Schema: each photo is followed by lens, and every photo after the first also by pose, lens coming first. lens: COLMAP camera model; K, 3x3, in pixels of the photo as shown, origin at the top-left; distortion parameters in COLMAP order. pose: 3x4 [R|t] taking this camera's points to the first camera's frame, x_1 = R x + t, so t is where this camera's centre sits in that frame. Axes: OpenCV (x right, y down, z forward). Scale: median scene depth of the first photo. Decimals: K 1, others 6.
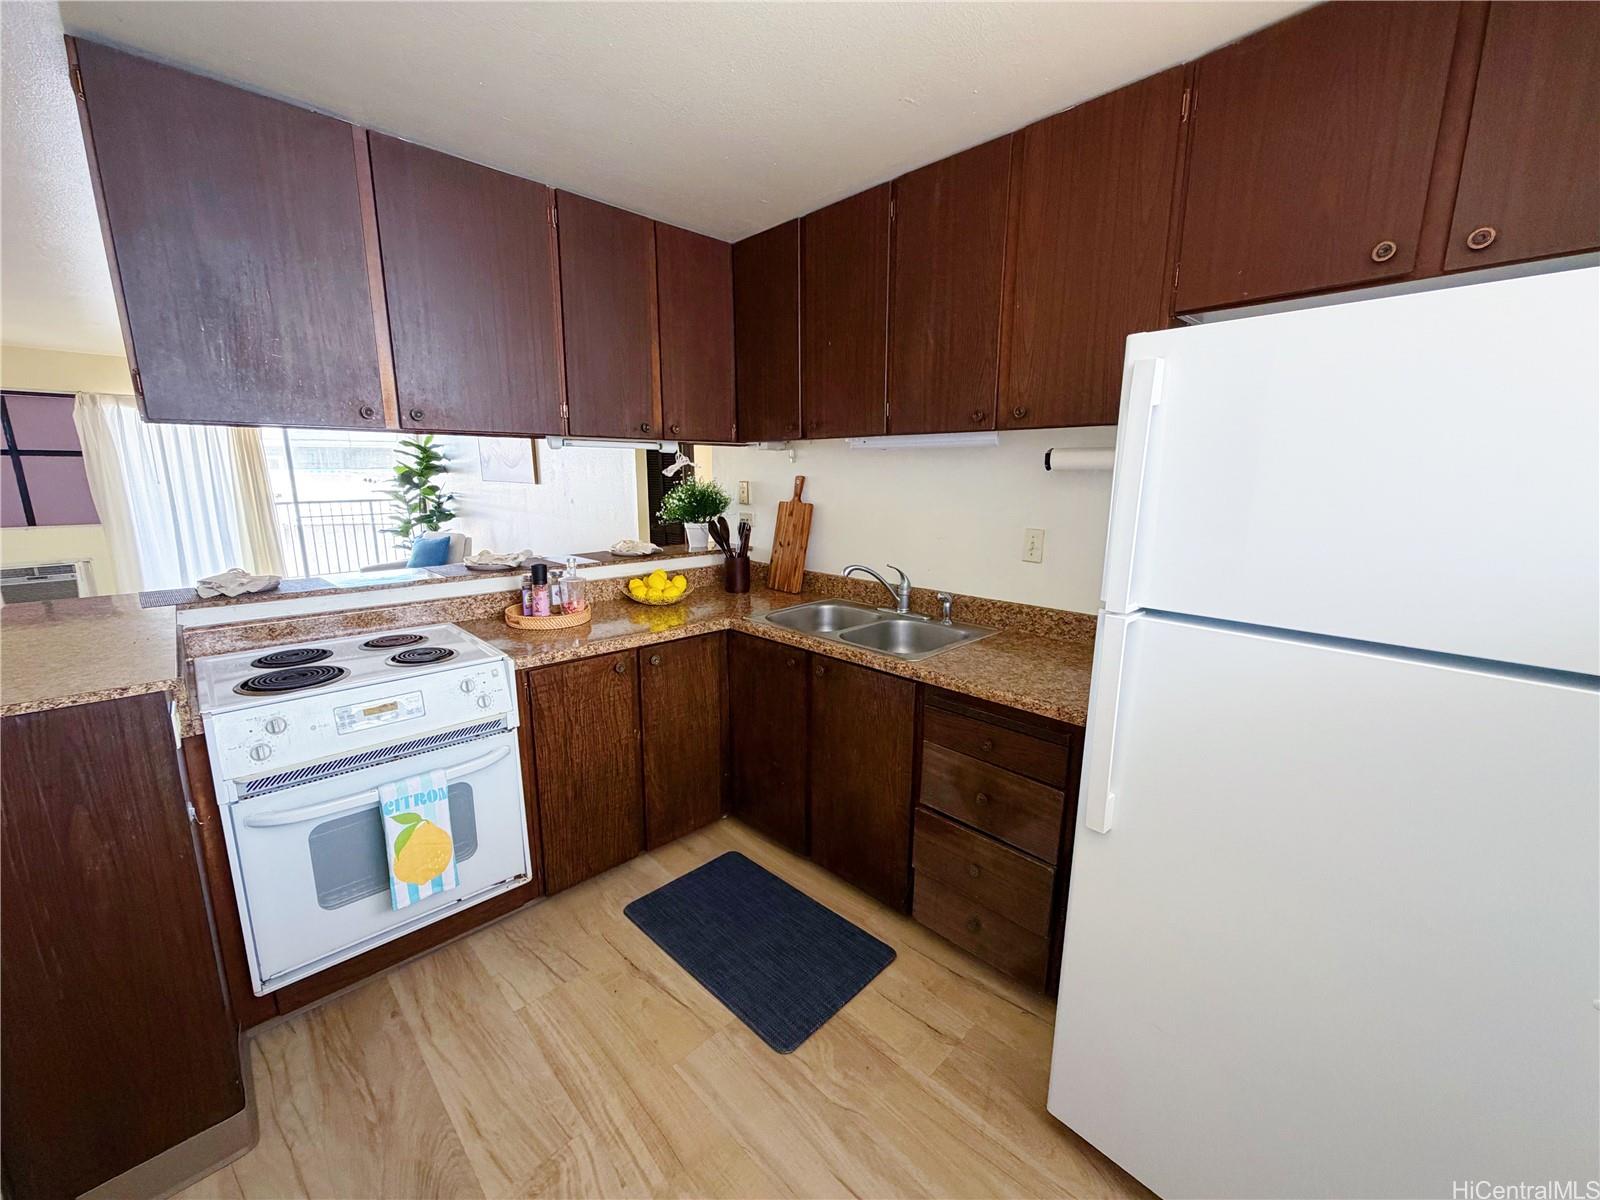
lens RADIAL K [[639.5, 0, 800.3], [0, 639.5, 597.8], [0, 0, 1]] dist [0.000256, 0.000942]
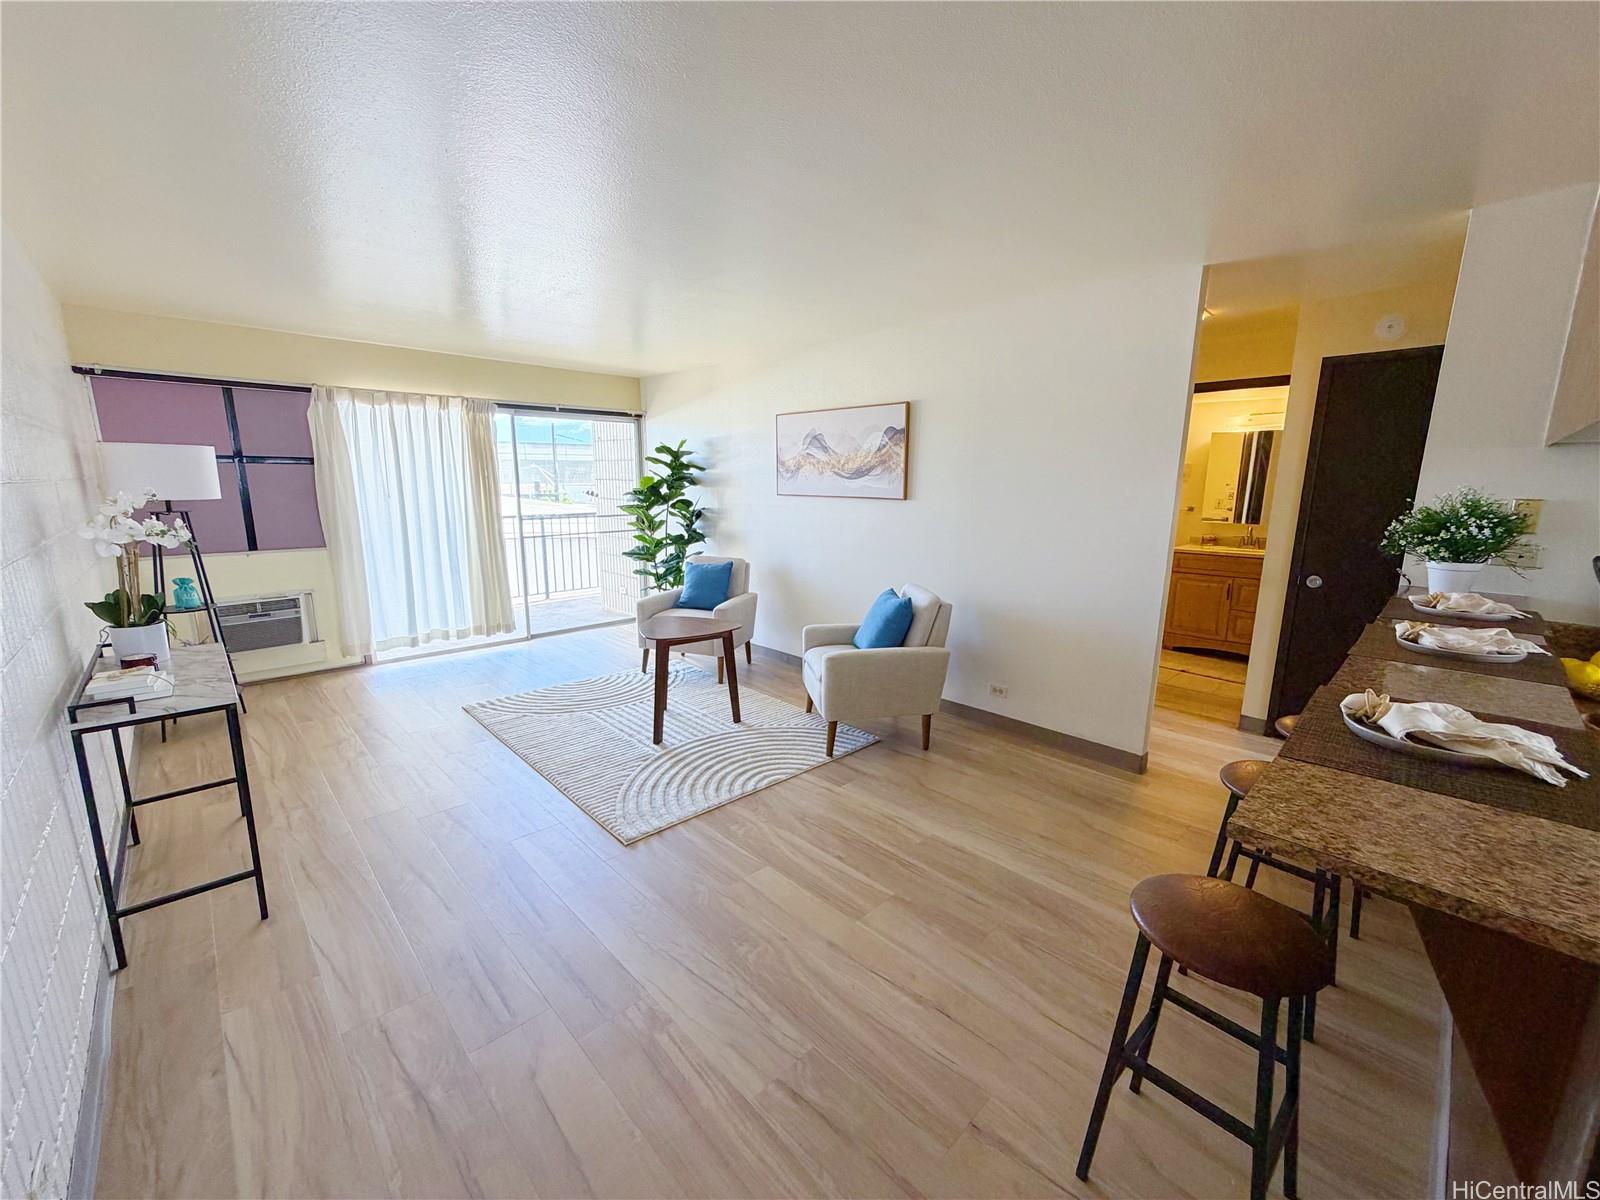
lens RADIAL K [[639.5, 0, 798.0], [0, 639.5, 598.6], [0, 0, 1]] dist [0.000256, 0.000942]
pose [[0.999985, 0.001955, -0.005204, -1.100449], [-0.002033, 0.999885, -0.015026, -0.088622], [0.005174, 0.015036, 0.999874, 0.436477]]
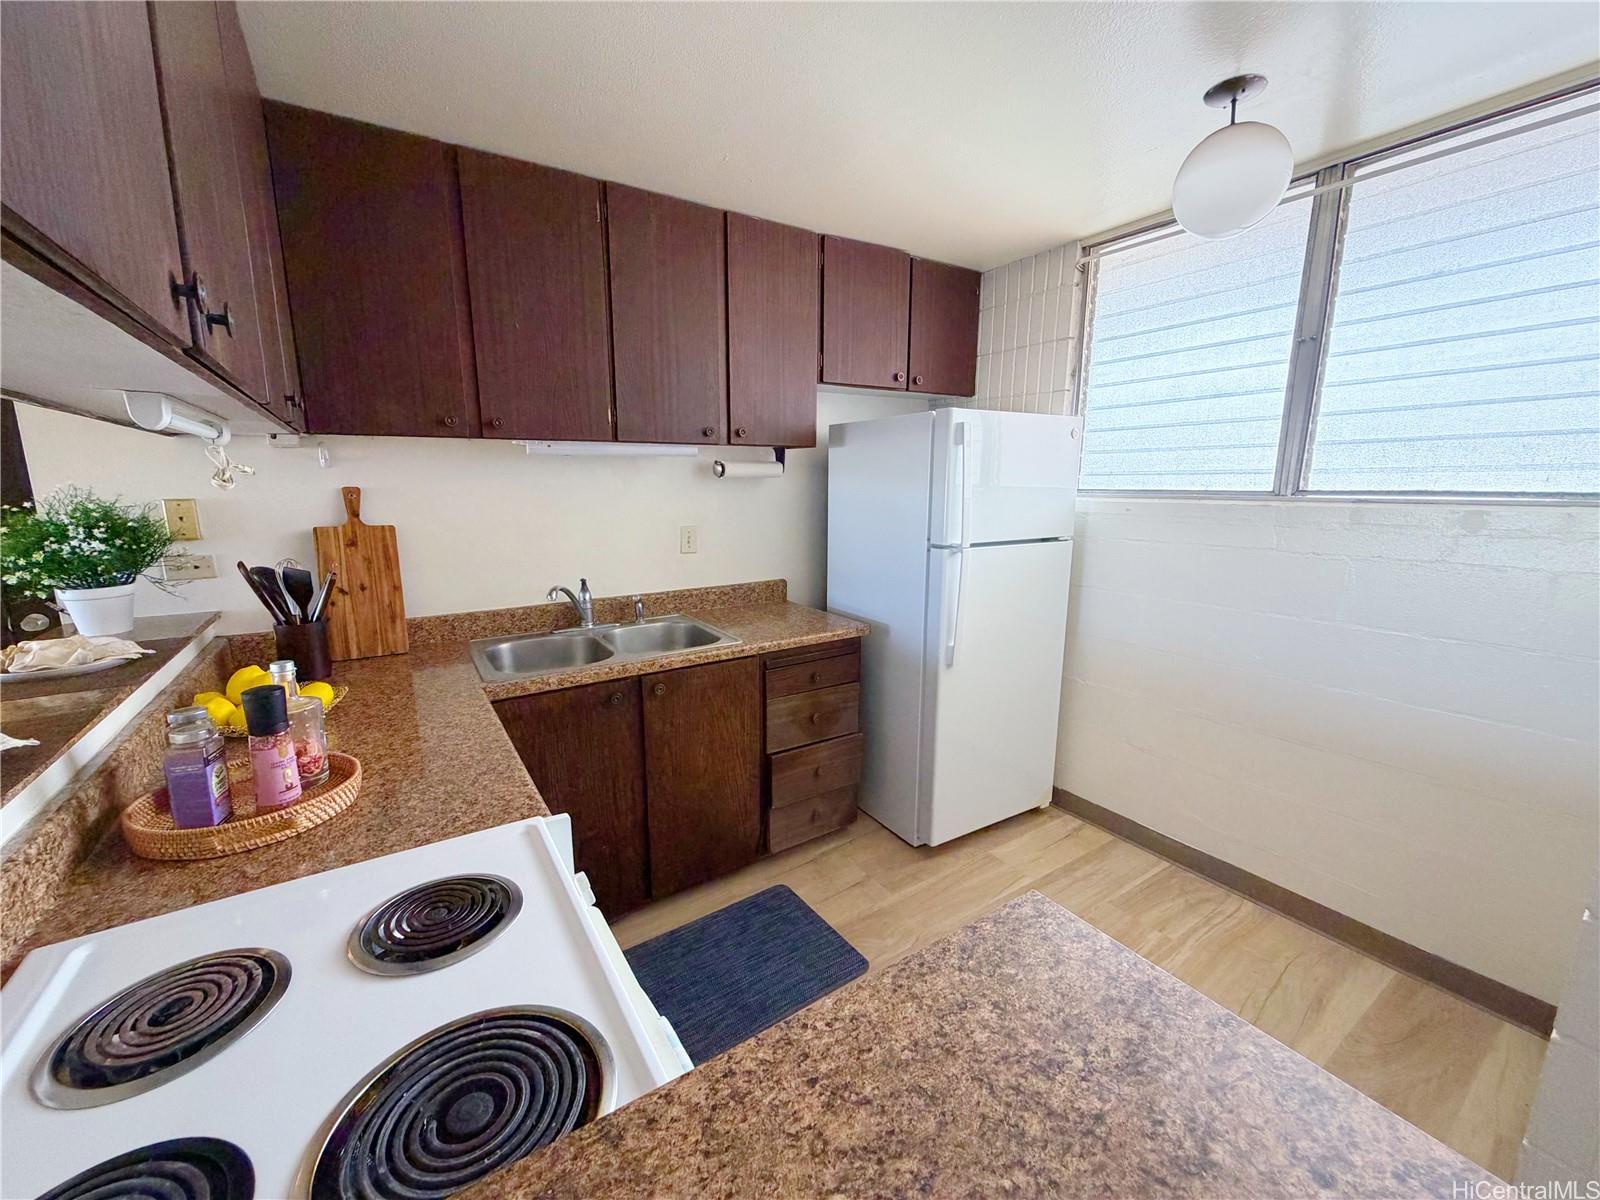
lens RADIAL K [[639.5, 0, 792.8], [0, 639.5, 596.3], [0, 0, 1]] dist [0.000256, 0.000942]
pose [[0.194027, -0.180092, 0.964324, -0.701176], [0.194538, 0.970546, 0.142112, -0.099077], [-0.961514, 0.160024, 0.223347, 0.496881]]
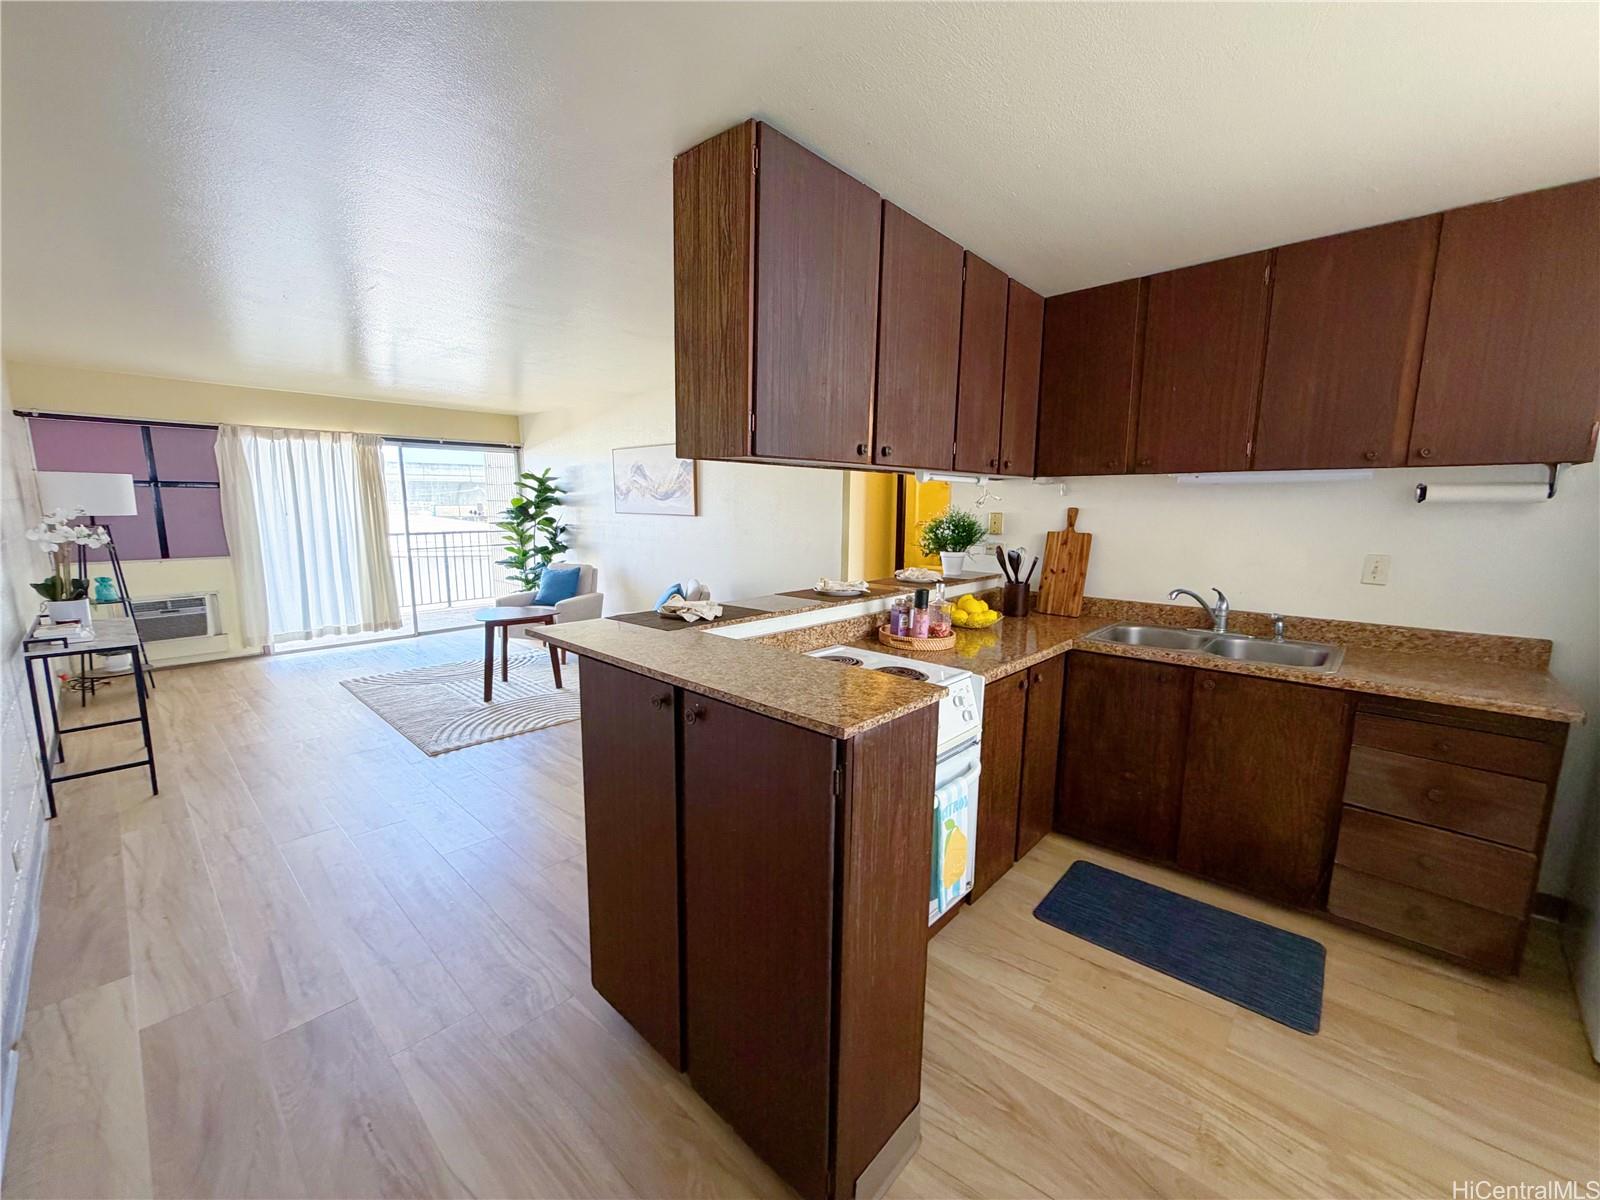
lens RADIAL K [[639.5, 0, 798.9], [0, 639.5, 598.8], [0, 0, 1]] dist [0.000256, 0.000942]
pose [[0.998449, -0.006632, 0.055270, -0.623630], [0.009314, 0.998784, -0.048404, 0.012007], [-0.054882, 0.048843, 0.997297, -0.047189]]
